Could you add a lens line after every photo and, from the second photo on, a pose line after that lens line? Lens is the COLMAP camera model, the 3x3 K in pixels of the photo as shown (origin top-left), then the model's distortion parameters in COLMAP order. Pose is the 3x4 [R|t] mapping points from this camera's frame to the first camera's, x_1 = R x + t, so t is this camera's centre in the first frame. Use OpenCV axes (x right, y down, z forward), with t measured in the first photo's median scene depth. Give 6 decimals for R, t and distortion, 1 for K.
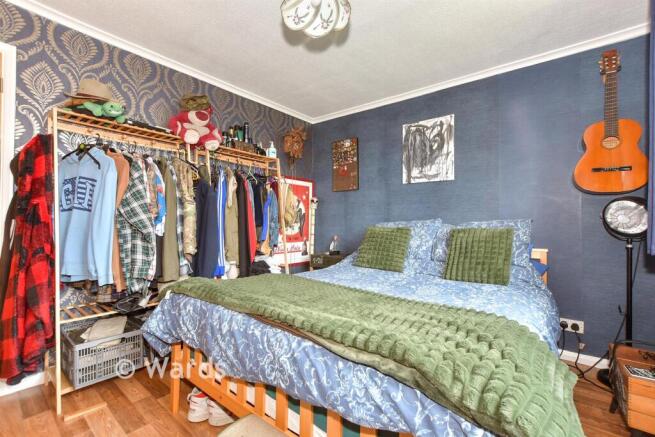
lens RADIAL K [[293.6, 0, 327.5], [0, 293.6, 218.5], [0, 0, 1]] dist [-0.002430, -0.000194]
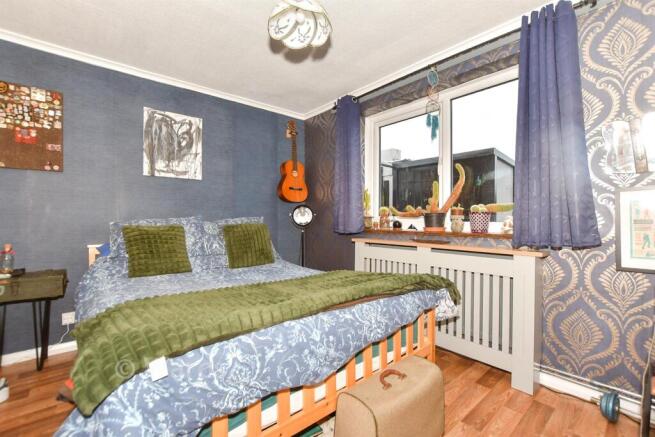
lens RADIAL K [[293.6, 0, 327.5], [0, 293.6, 218.5], [0, 0, 1]] dist [-0.002430, -0.000194]
pose [[0.177317, -0.006963, 0.984129, -0.532742], [-0.006215, 0.999947, 0.008195, -0.001399], [-0.984134, -0.007570, 0.177264, 0.338585]]
